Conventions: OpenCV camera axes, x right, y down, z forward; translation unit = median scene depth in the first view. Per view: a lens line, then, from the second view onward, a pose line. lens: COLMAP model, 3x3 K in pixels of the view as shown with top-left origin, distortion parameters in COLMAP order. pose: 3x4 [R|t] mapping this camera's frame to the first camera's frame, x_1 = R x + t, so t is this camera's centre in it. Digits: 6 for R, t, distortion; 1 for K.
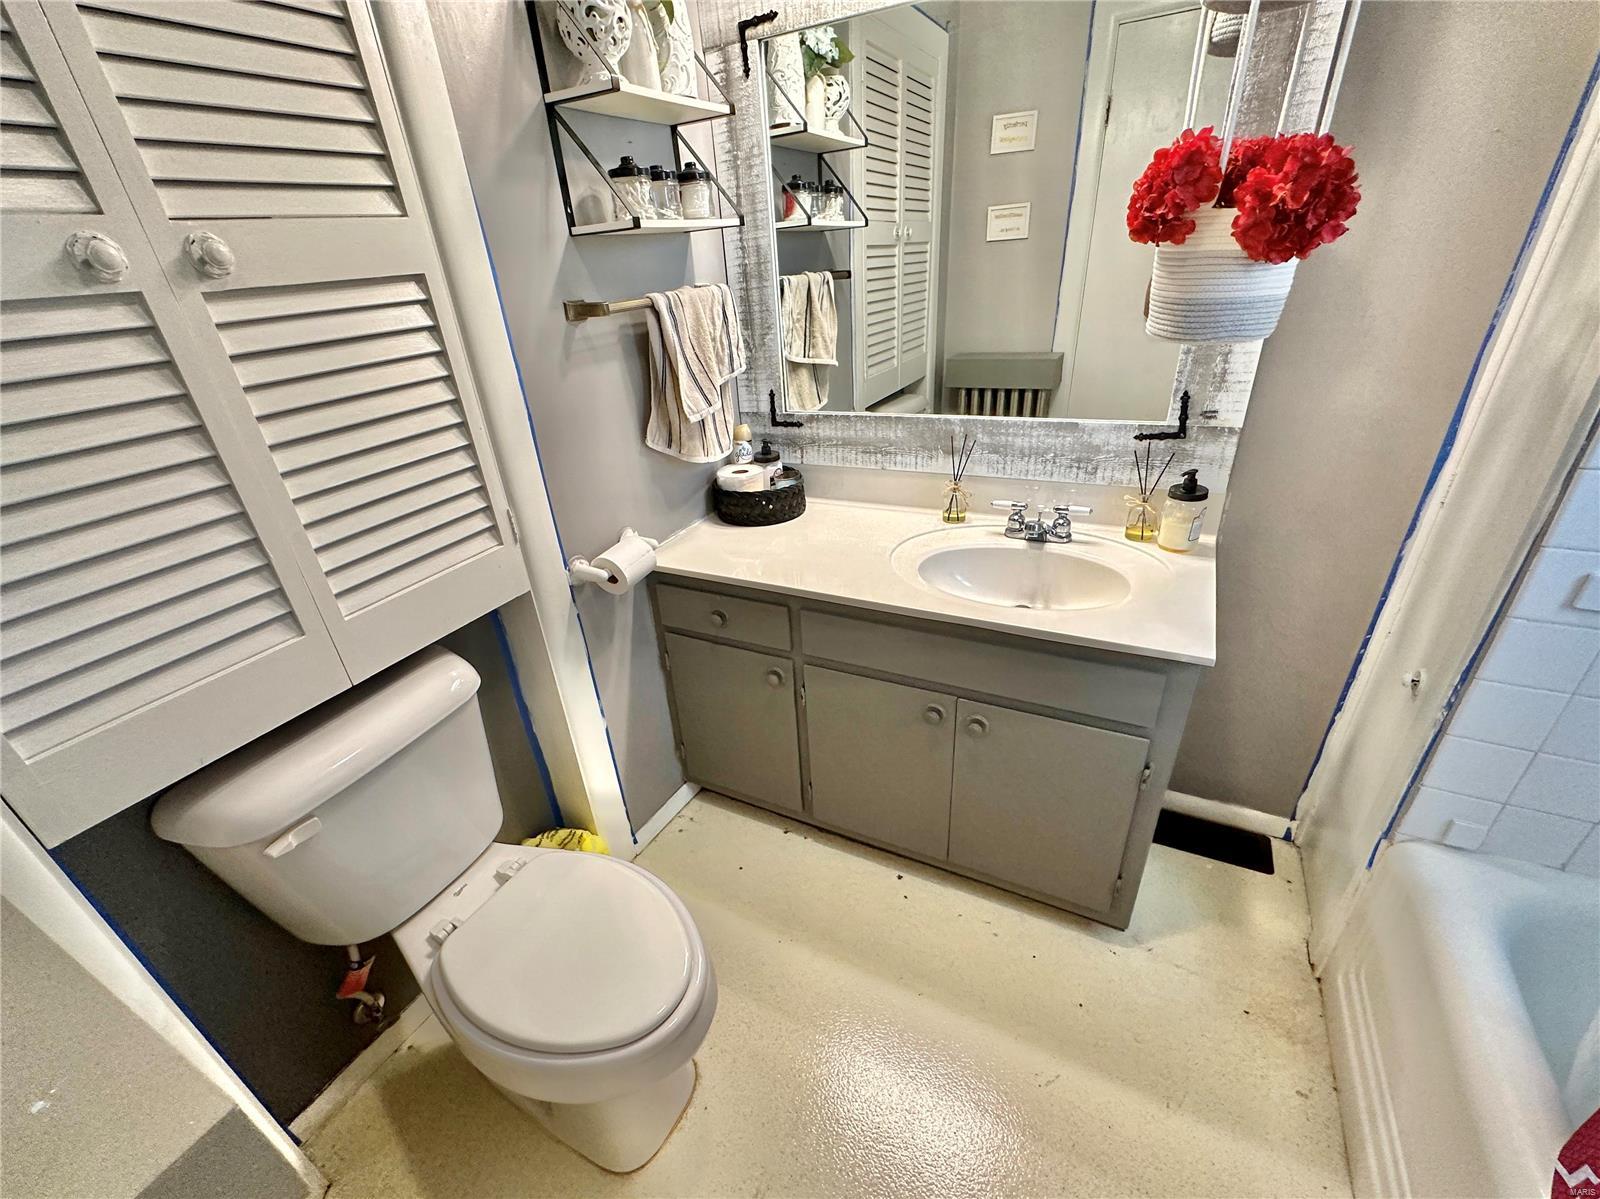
lens RADIAL K [[639.9, 0, 794.9], [0, 639.9, 597.2], [0, 0, 1]] dist [0.001659, -0.000224]
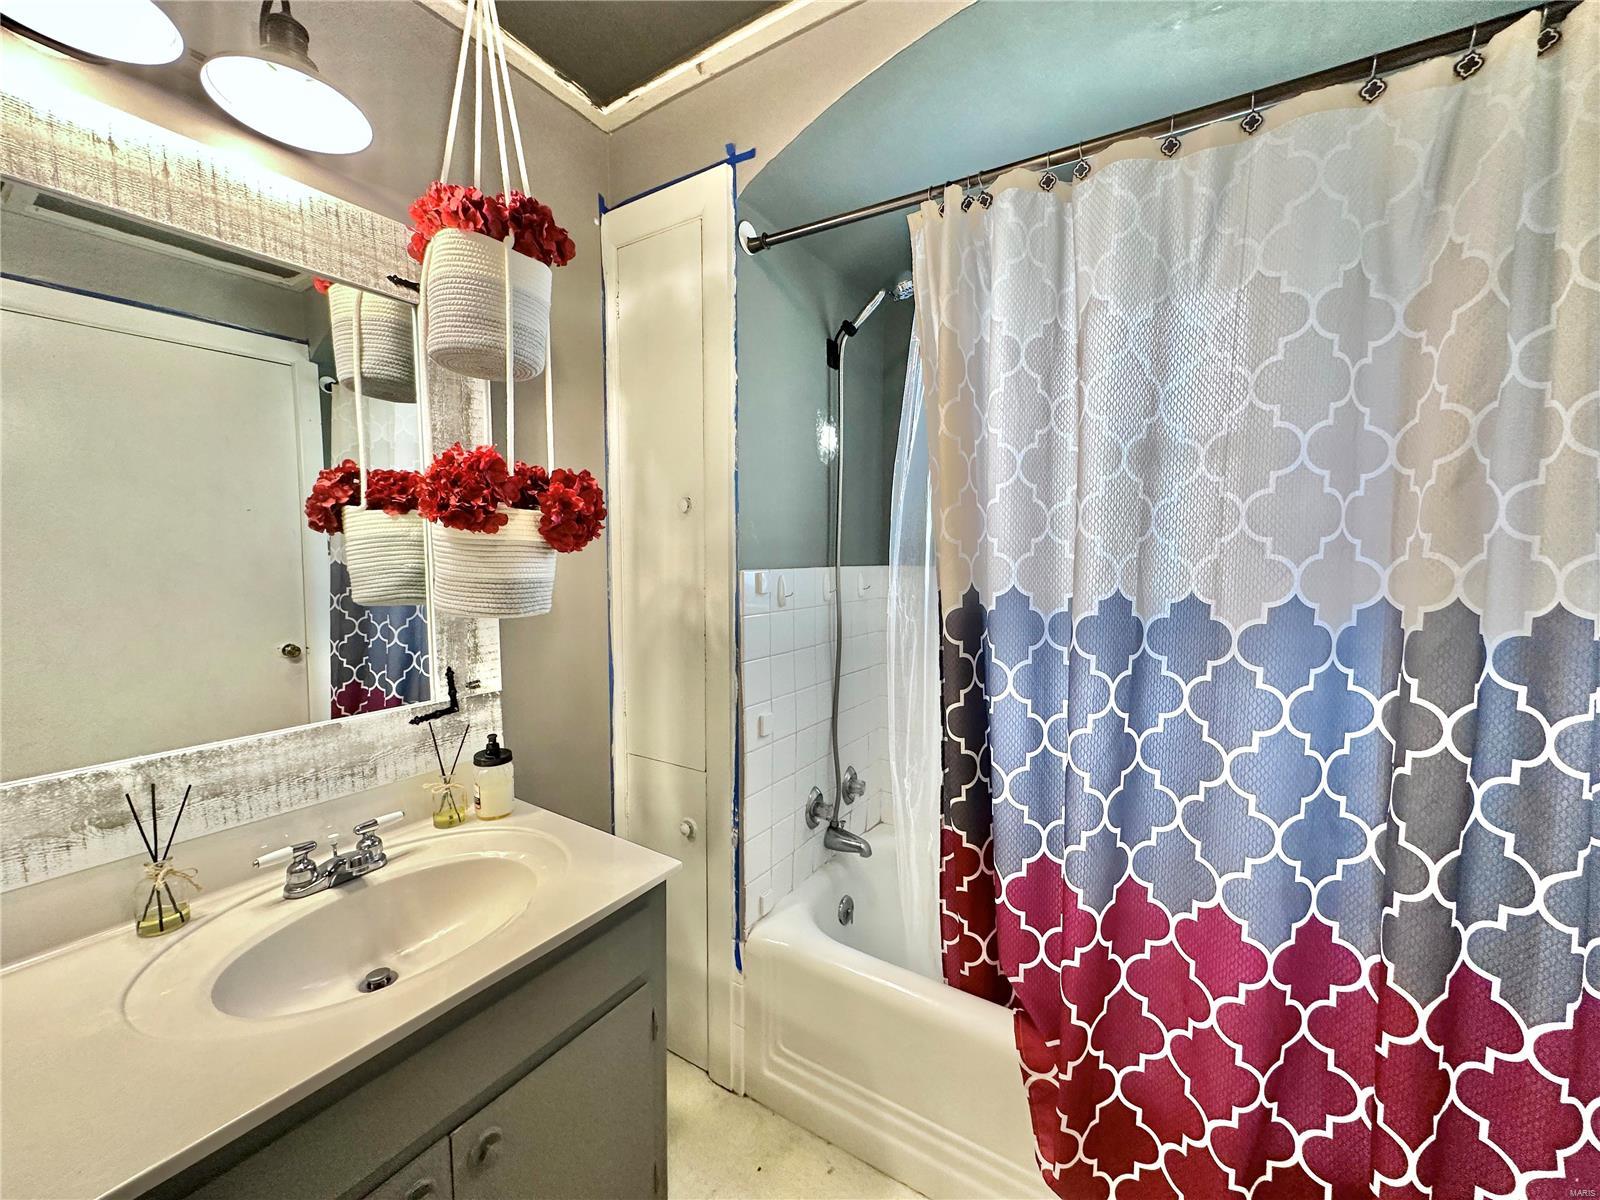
lens RADIAL K [[639.9, 0, 796.6], [0, 639.9, 603.0], [0, 0, 1]] dist [0.001659, -0.000224]
pose [[0.114362, -0.015905, 0.993312, -0.309756], [0.447934, 0.893290, -0.037268, -0.122581], [-0.886723, 0.449200, 0.109283, 0.340264]]
